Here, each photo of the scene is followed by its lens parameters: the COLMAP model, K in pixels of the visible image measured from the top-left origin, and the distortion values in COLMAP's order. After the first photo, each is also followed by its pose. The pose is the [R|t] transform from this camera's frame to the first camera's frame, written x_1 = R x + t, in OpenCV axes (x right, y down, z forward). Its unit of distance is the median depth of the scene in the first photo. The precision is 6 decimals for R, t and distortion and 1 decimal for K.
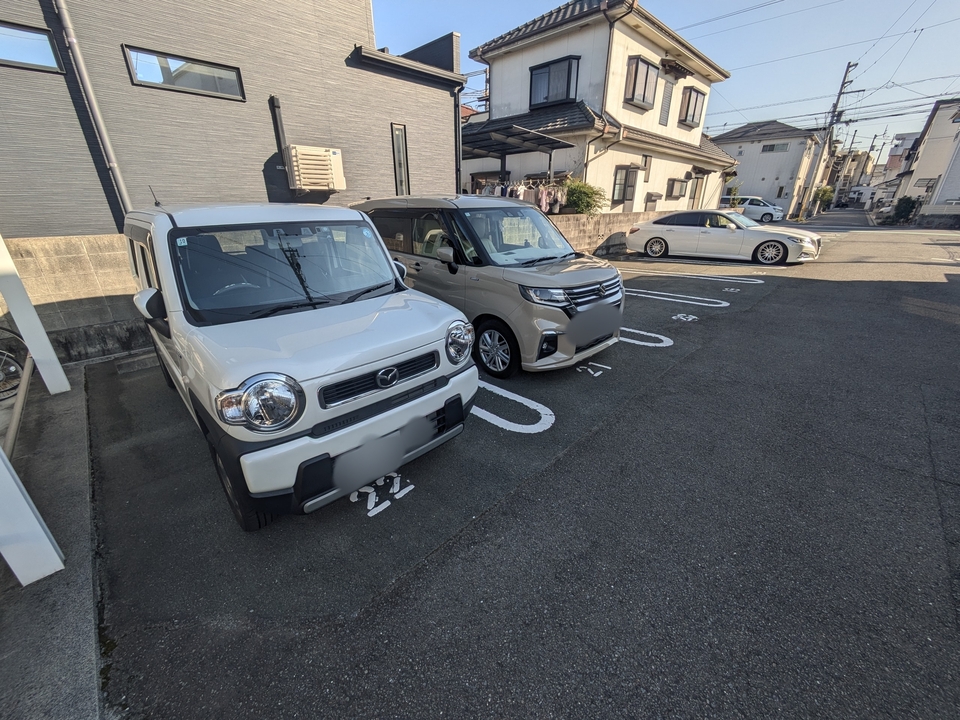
lens RADIAL K [[380.1, 0, 480.6], [0, 380.1, 359.1], [0, 0, 1]] dist [-0.001082, -0.000205]
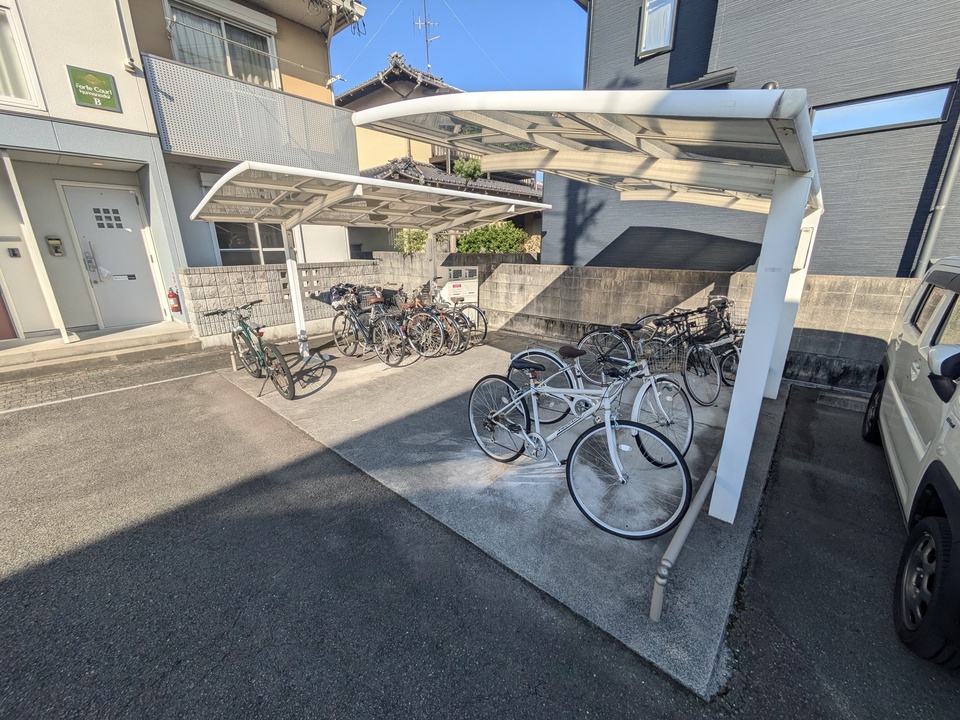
lens RADIAL K [[377.6, 0, 479.7], [0, 377.6, 360.3], [0, 0, 1]] dist [-0.000358, -0.000434]
pose [[0.056331, 0.292182, -0.954702, -0.030056], [-0.375426, 0.892243, 0.250915, 0.020146], [0.925139, 0.344286, 0.159954, -0.076598]]
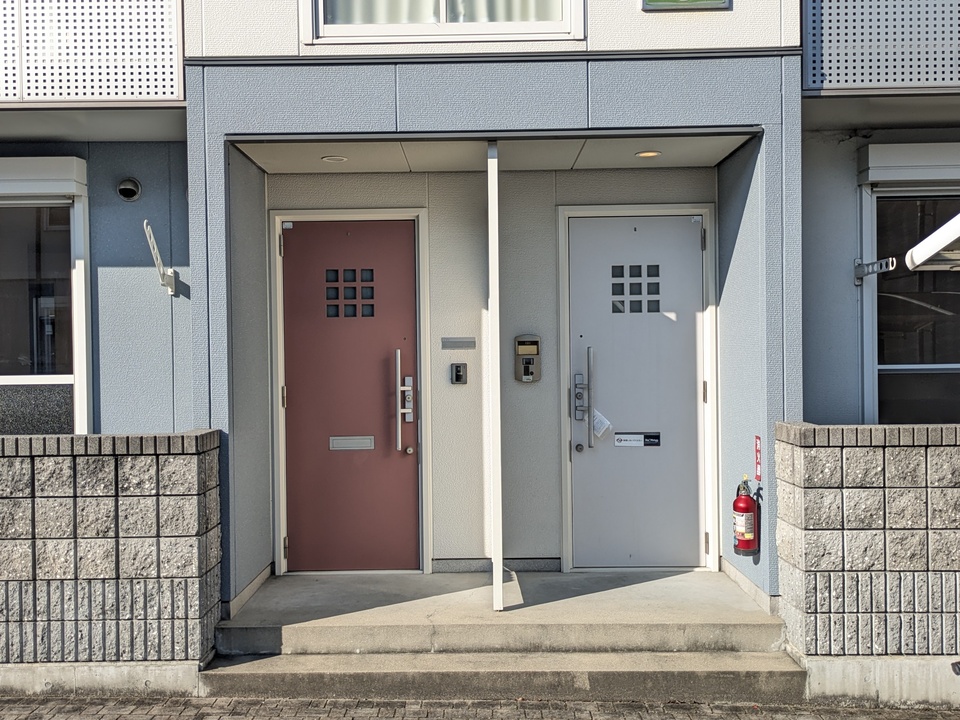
lens RADIAL K [[700.5, 0, 480.2], [0, 700.5, 357.3], [0, 0, 1]] dist [0.003368, 0.001027]
pose [[-0.714931, 0.021906, -0.698852, -0.140852], [-0.252057, 0.924228, 0.286827, 0.060513], [0.652182, 0.381213, -0.655237, -0.183647]]
